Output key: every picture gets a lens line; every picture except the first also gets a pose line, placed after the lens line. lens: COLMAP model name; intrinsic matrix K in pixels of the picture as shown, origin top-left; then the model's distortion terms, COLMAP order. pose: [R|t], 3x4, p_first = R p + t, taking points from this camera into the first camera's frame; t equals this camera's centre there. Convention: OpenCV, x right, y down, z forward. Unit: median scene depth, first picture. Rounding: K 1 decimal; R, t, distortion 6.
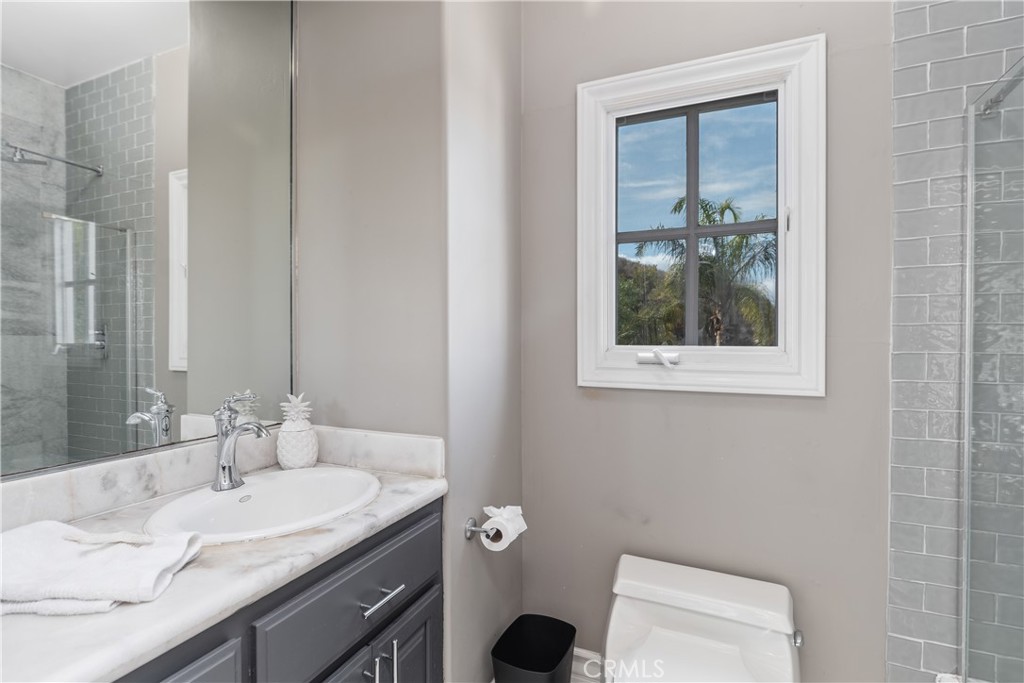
lens RADIAL K [[481.0, 0, 512.5], [0, 481.0, 341.7], [0, 0, 1]] dist [0.002918, 0.000741]
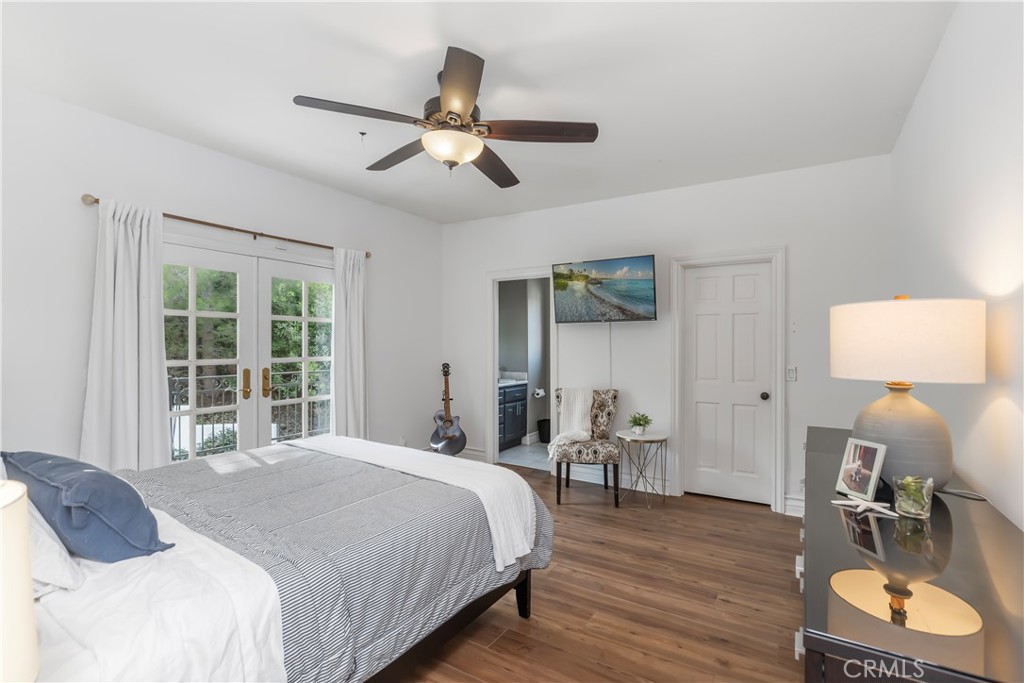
lens RADIAL K [[481.0, 0, 512.5], [0, 481.0, 339.7], [0, 0, 1]] dist [0.002918, 0.000741]
pose [[0.991594, 0.005275, -0.129280, 0.332239], [-0.005545, 0.999983, -0.001730, -0.131834], [0.129268, 0.002432, 0.991607, -3.789690]]
